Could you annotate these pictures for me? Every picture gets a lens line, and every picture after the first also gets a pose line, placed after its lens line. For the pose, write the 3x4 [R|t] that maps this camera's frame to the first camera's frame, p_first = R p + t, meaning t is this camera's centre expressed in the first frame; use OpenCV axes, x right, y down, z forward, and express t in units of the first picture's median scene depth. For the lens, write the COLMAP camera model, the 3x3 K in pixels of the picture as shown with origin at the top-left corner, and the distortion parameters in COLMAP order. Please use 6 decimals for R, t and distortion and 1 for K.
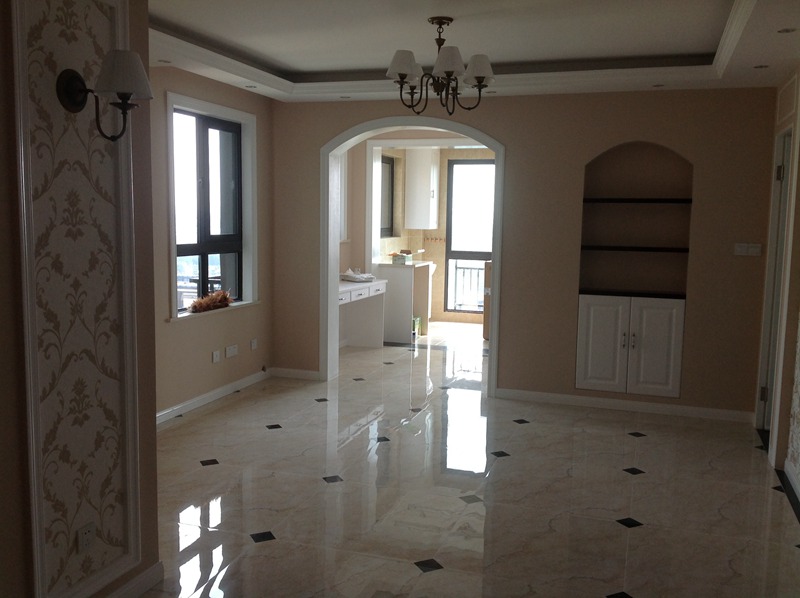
lens RADIAL K [[755.7, 0, 403.7], [0, 755.7, 298.8], [0, 0, 1]] dist [0.105229, -0.208249]
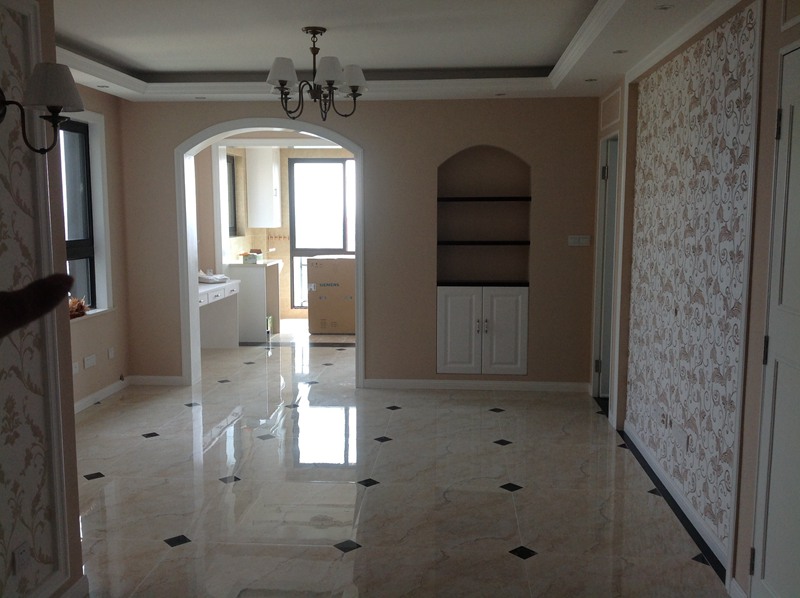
lens RADIAL K [[755.7, 0, 403.7], [0, 755.7, 298.8], [0, 0, 1]] dist [0.105229, -0.208249]
pose [[0.969547, -0.048370, 0.240081, -0.076352], [0.046627, 0.998829, 0.012937, -0.004259], [-0.240425, -0.001349, 0.970667, -0.032570]]
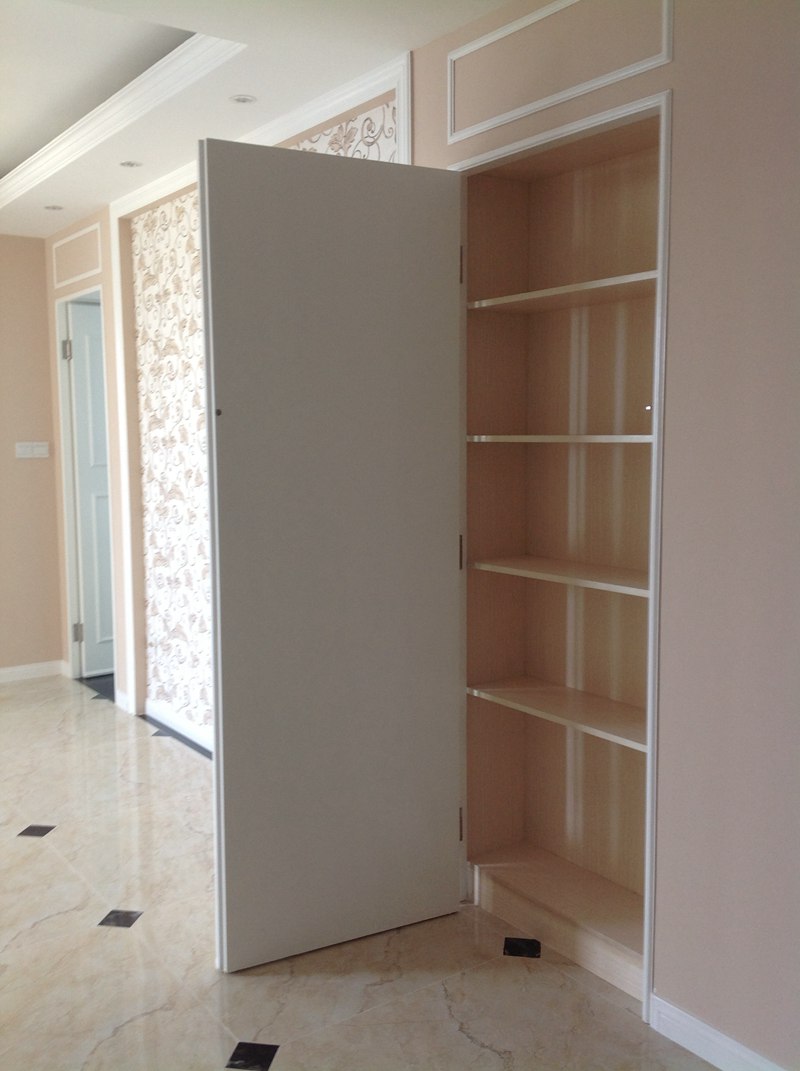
lens RADIAL K [[1011.7, 0, 400.0], [0, 1011.7, 535.5], [0, 0, 1]] dist [0.105229, -0.208249]
pose [[0.583411, -0.109514, 0.804760, -0.161192], [0.112152, 0.992238, 0.053722, 0.006537], [-0.804397, 0.058913, 0.591164, 0.106423]]
